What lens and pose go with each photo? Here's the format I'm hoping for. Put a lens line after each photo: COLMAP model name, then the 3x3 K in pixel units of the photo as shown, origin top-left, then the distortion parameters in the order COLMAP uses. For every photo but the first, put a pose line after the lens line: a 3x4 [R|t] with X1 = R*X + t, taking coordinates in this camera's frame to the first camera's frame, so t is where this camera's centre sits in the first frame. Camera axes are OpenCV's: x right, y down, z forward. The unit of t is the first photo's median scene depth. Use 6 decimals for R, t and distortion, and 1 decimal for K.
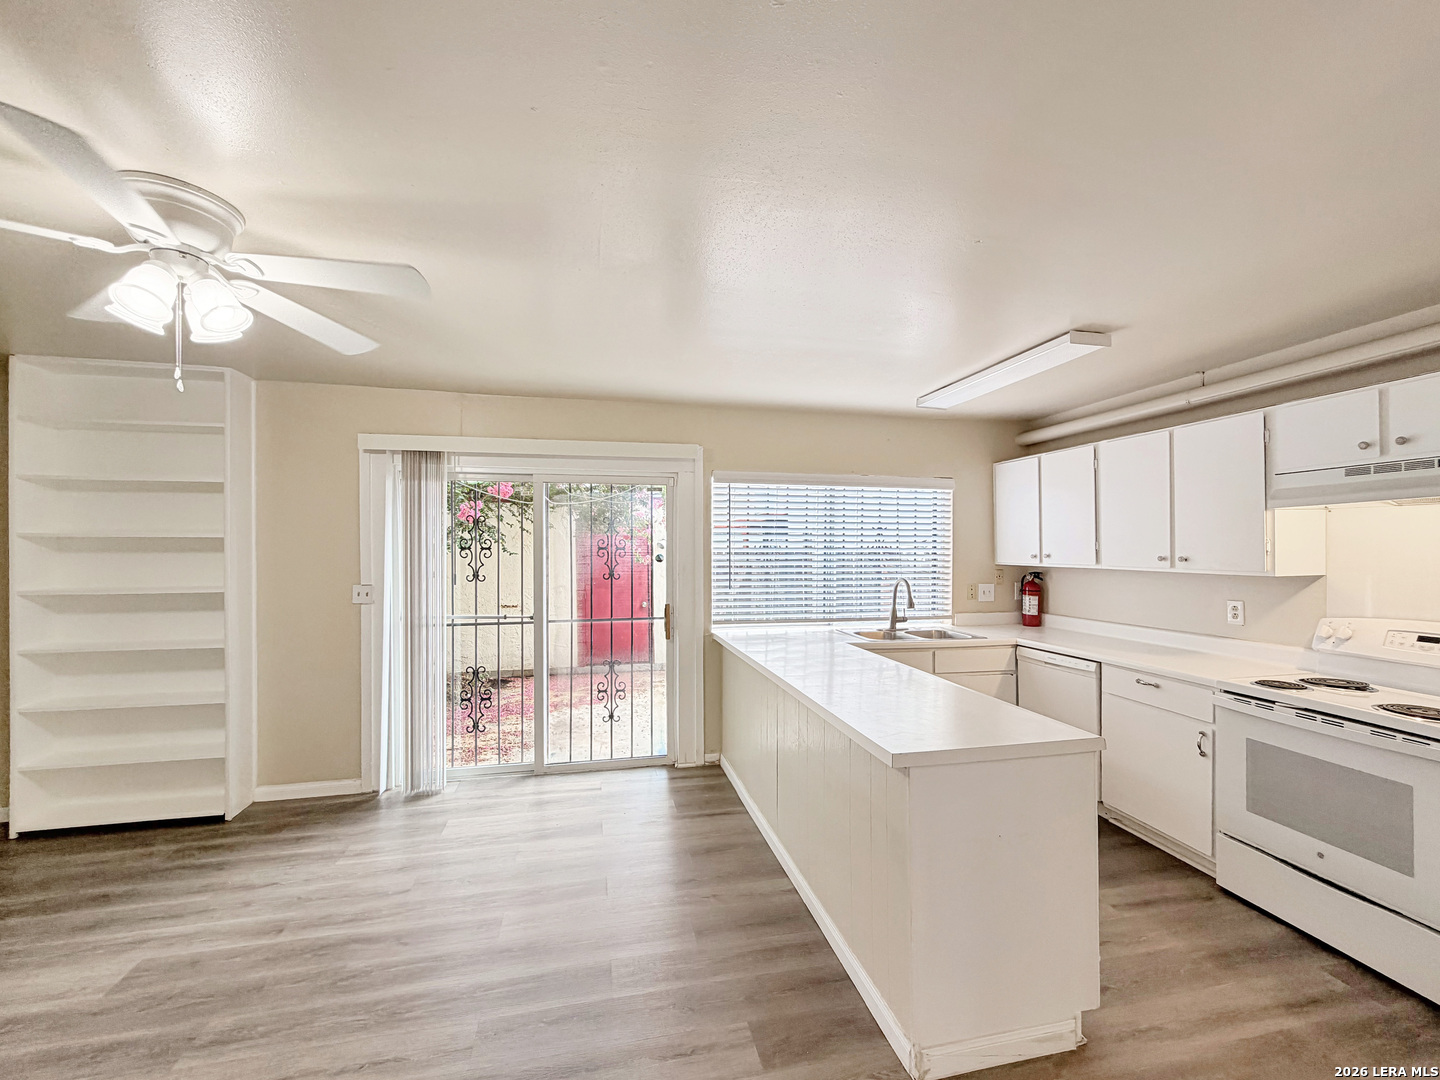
lens RADIAL K [[593.9, 0, 714.3], [0, 593.9, 546.5], [0, 0, 1]] dist [0.002281, -0.000953]
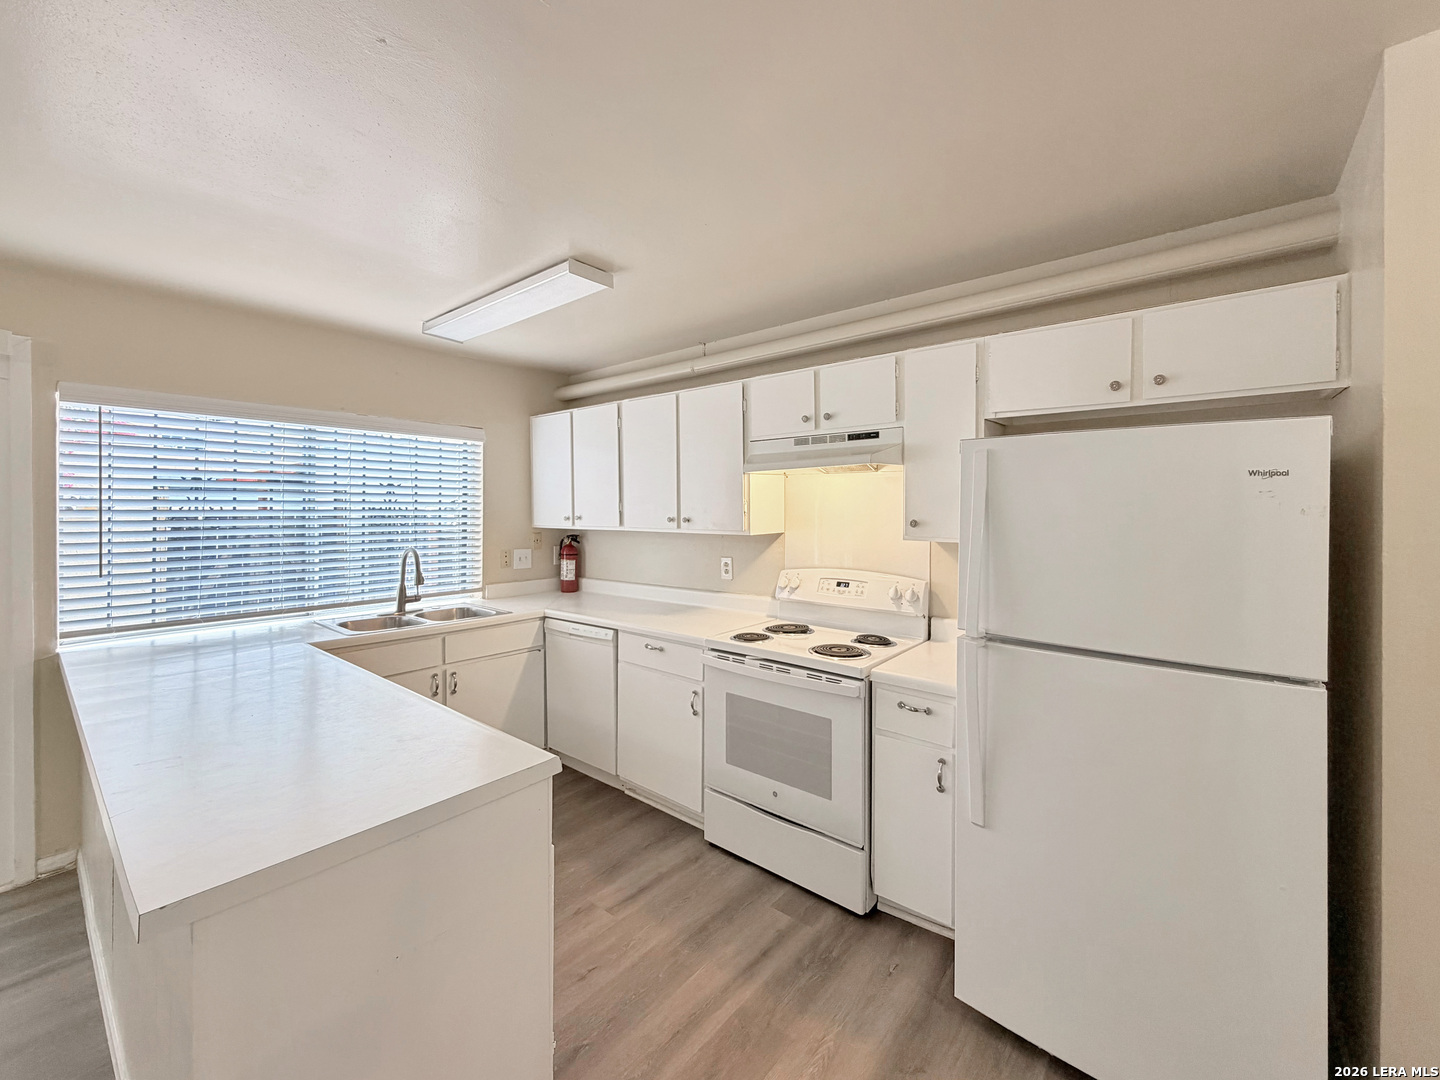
lens RADIAL K [[593.9, 0, 719.8], [0, 593.9, 516.8], [0, 0, 1]] dist [0.002281, -0.000953]
pose [[0.788585, -0.011074, 0.614826, 0.224873], [0.001128, 0.999862, 0.016561, -0.001301], [-0.614925, -0.012366, 0.788489, 0.172713]]
